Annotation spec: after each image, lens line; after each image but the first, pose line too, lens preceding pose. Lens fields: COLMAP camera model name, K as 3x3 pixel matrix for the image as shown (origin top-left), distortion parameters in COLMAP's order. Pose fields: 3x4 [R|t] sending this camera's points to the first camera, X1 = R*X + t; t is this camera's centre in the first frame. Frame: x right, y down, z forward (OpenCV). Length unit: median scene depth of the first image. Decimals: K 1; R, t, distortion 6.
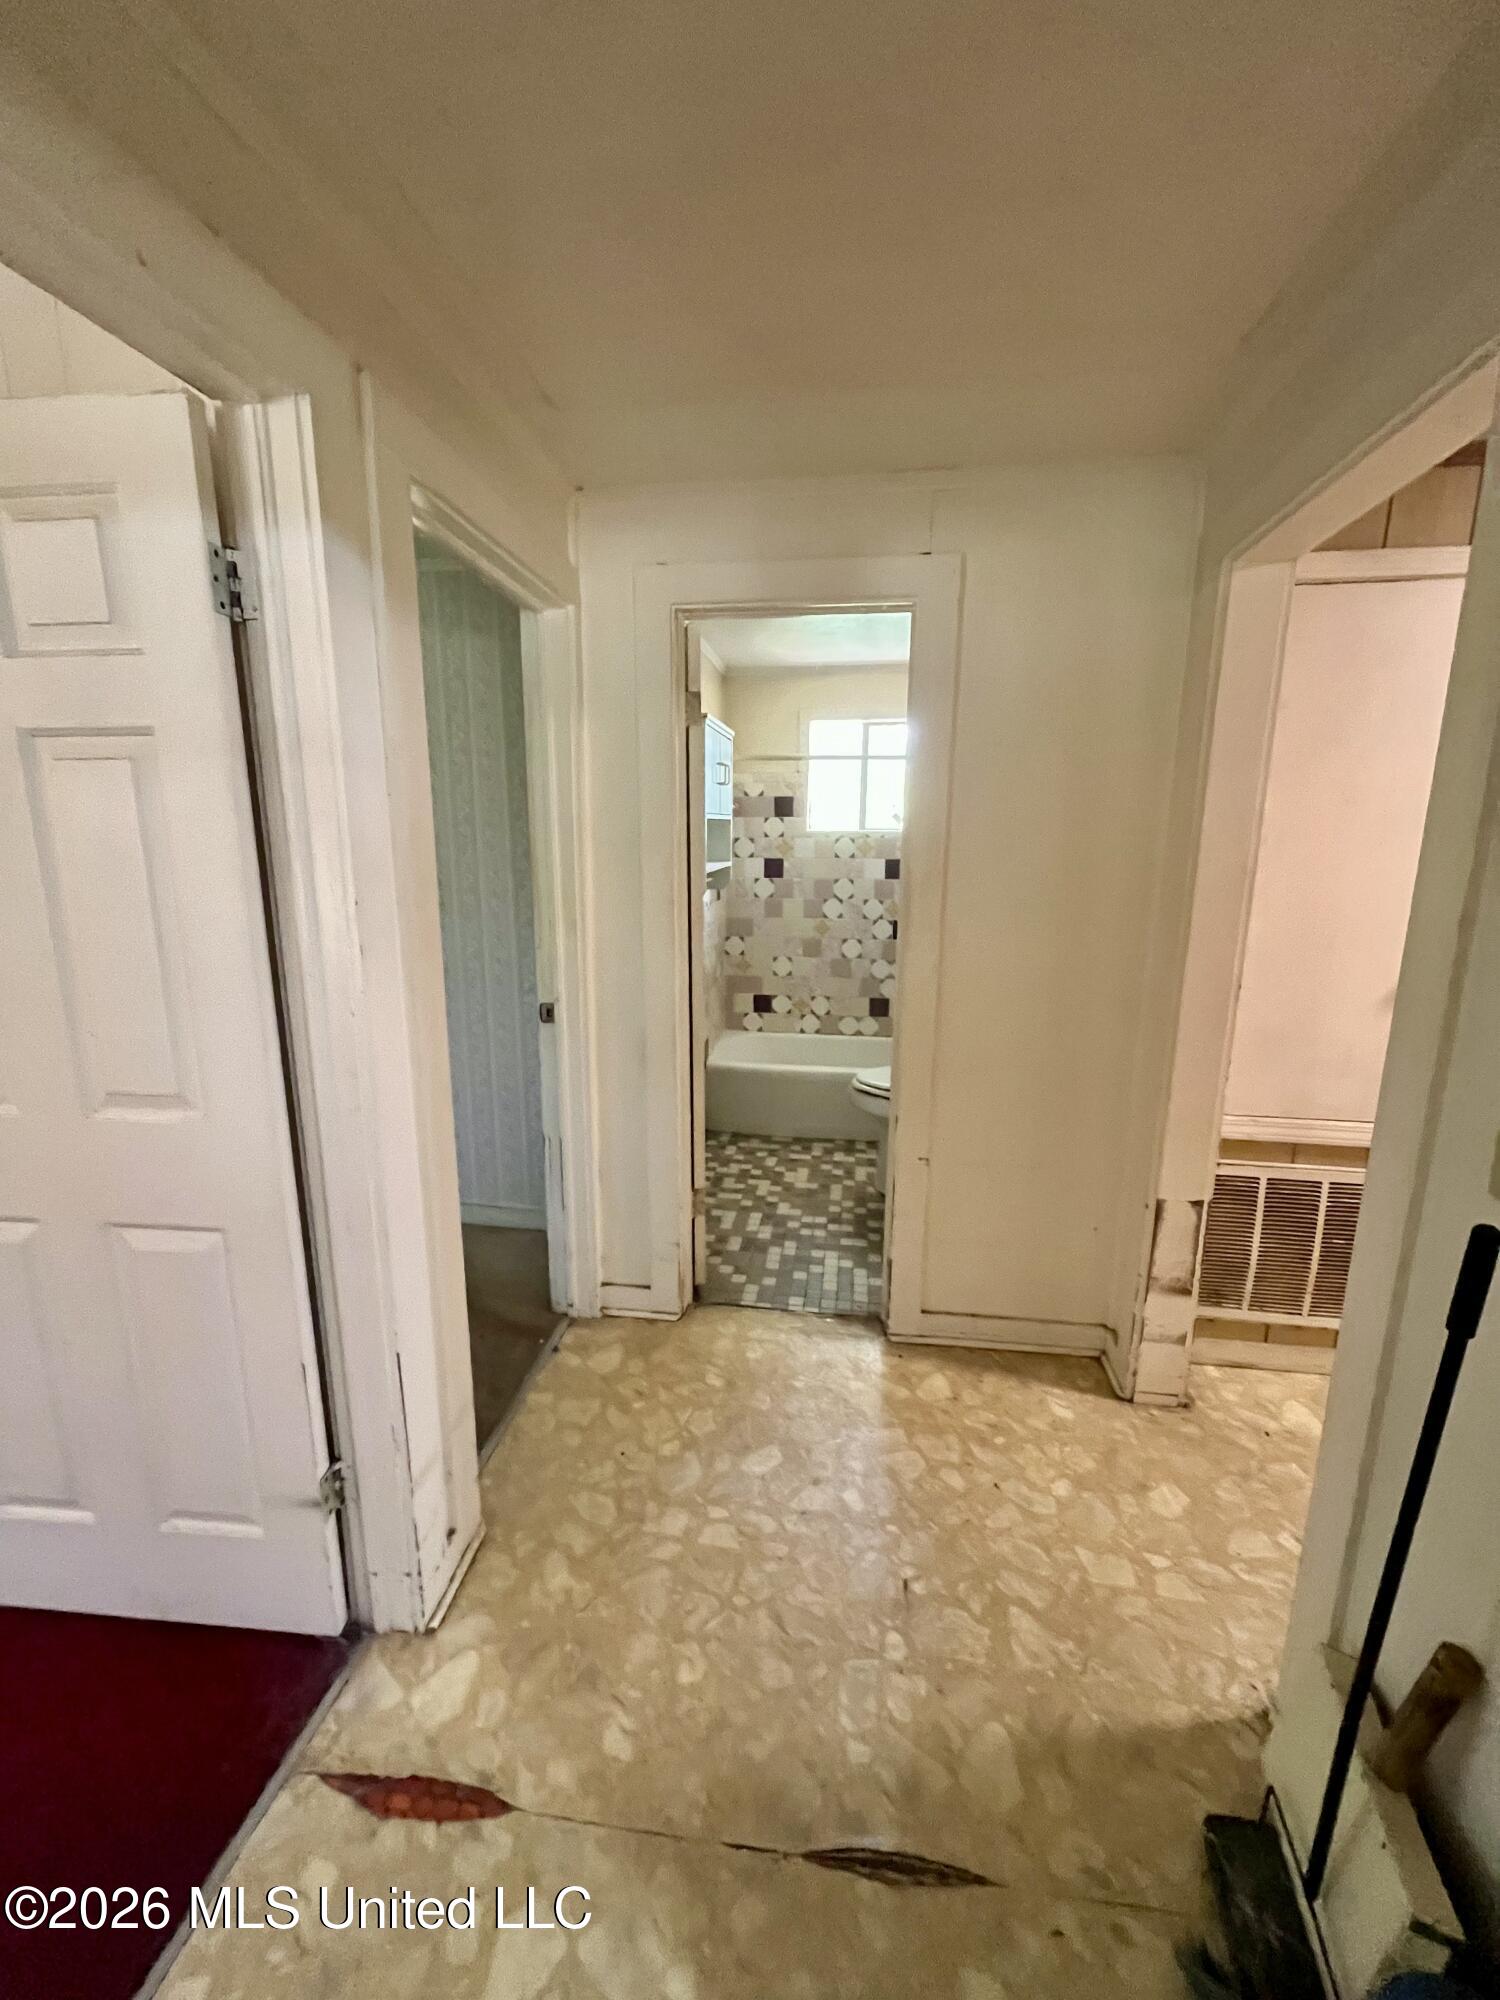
lens RADIAL K [[805.7, 0, 747.5], [0, 805.7, 993.9], [0, 0, 1]] dist [-0.004026, 0.000006]
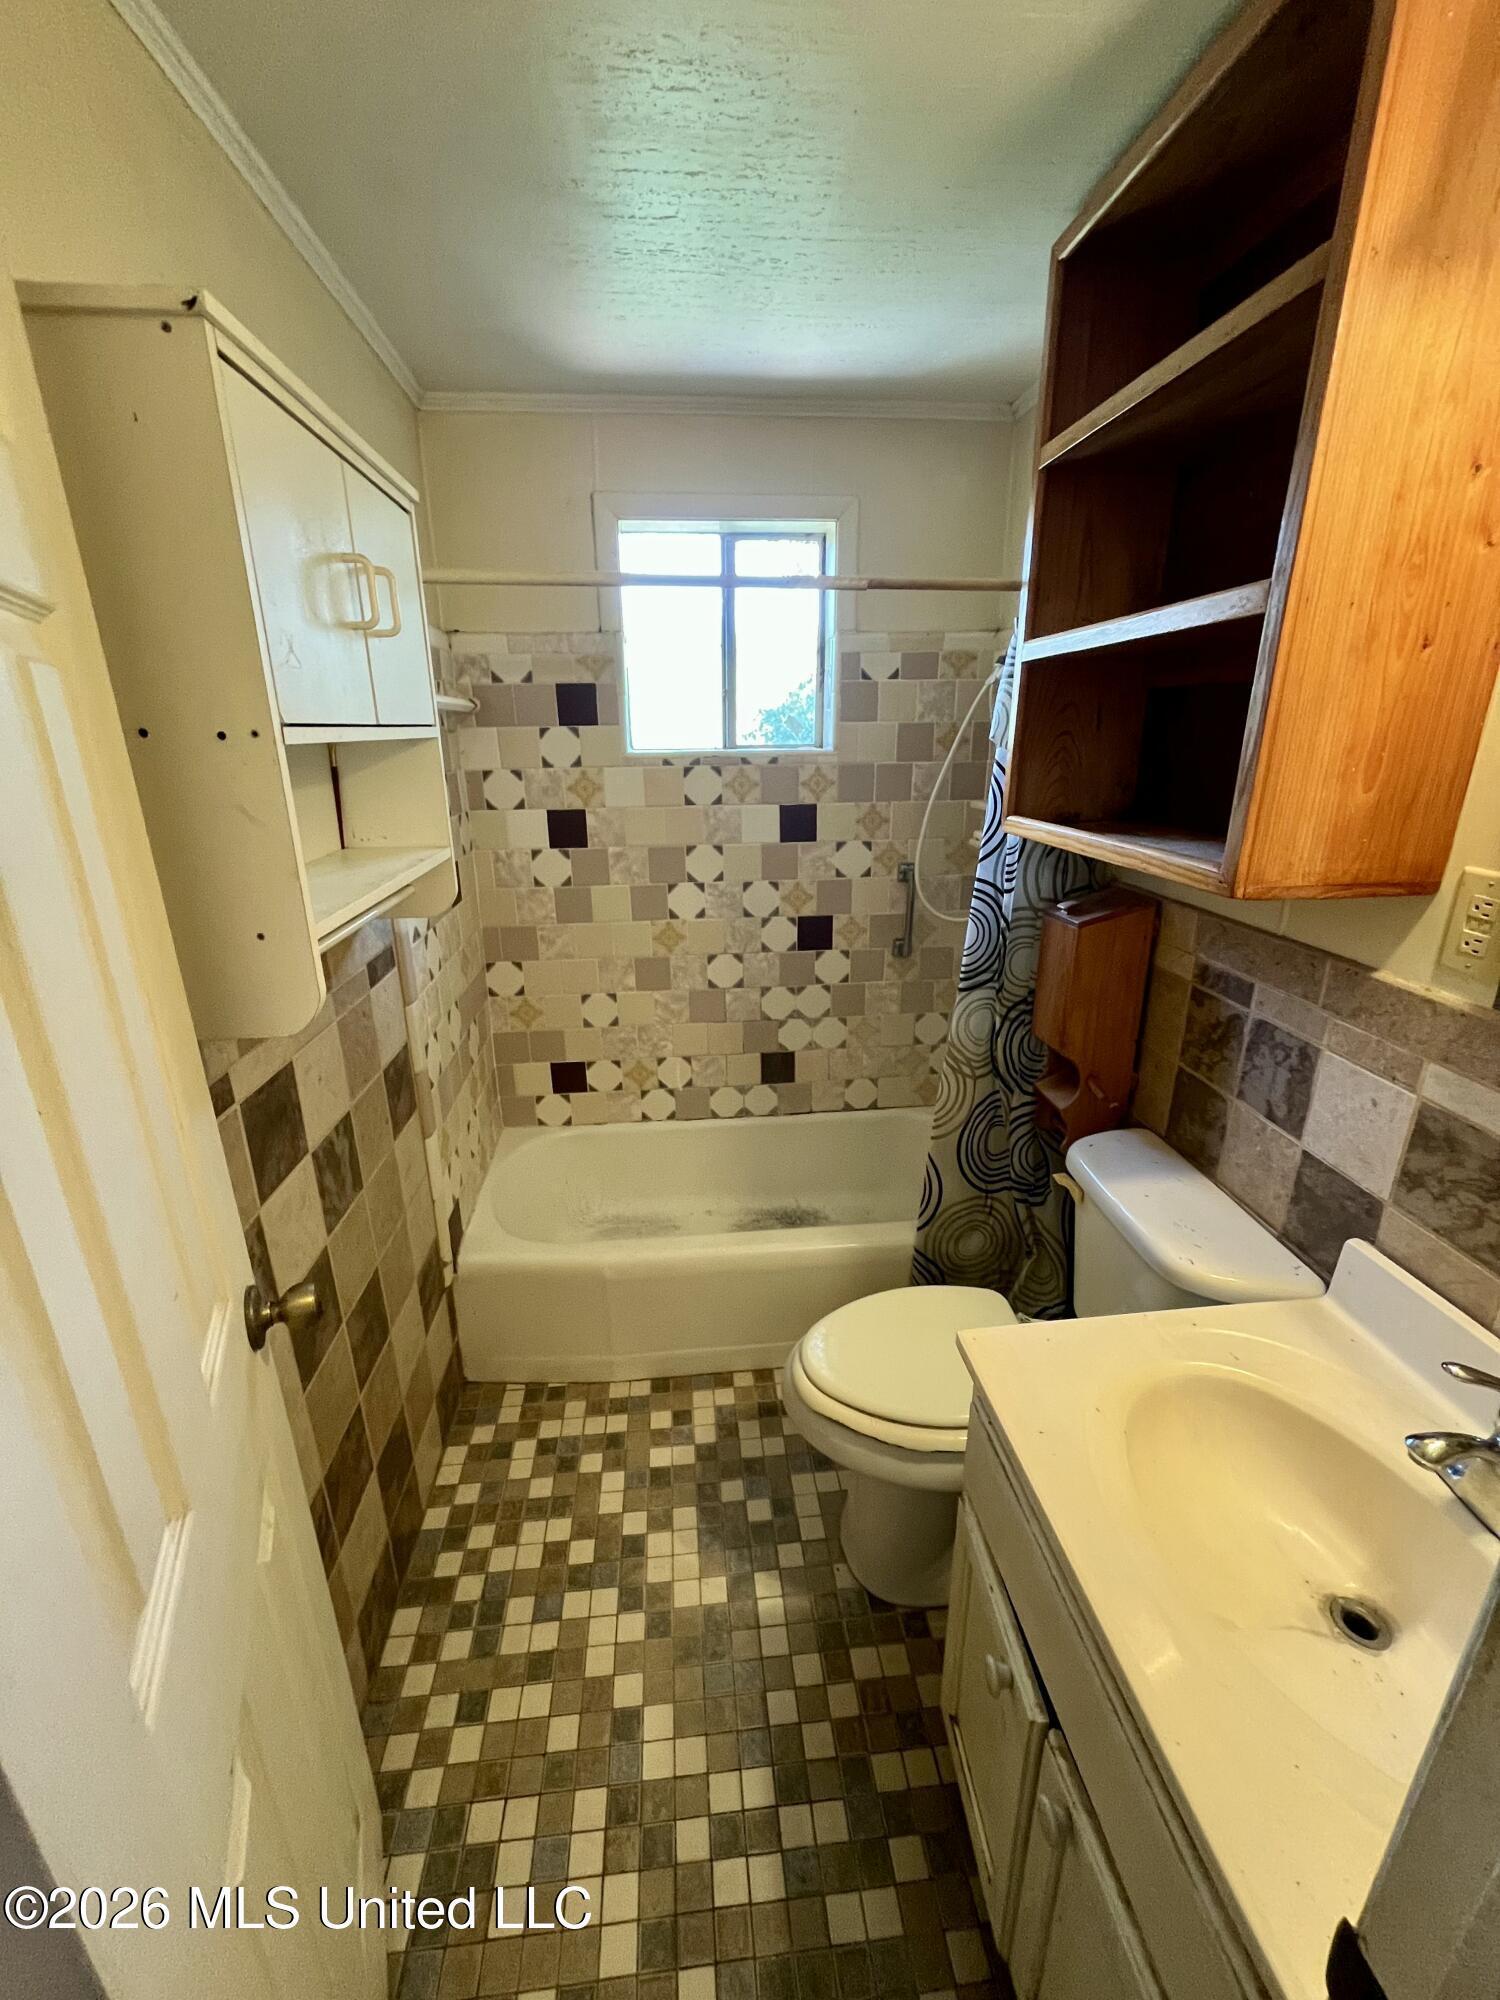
lens RADIAL K [[805.7, 0, 747.5], [0, 805.7, 993.9], [0, 0, 1]] dist [-0.004026, 0.000006]
pose [[0.972482, -0.085050, 0.216899, 0.024113], [0.060297, 0.991145, 0.118301, -0.106455], [-0.225040, -0.101967, 0.968999, 0.470572]]
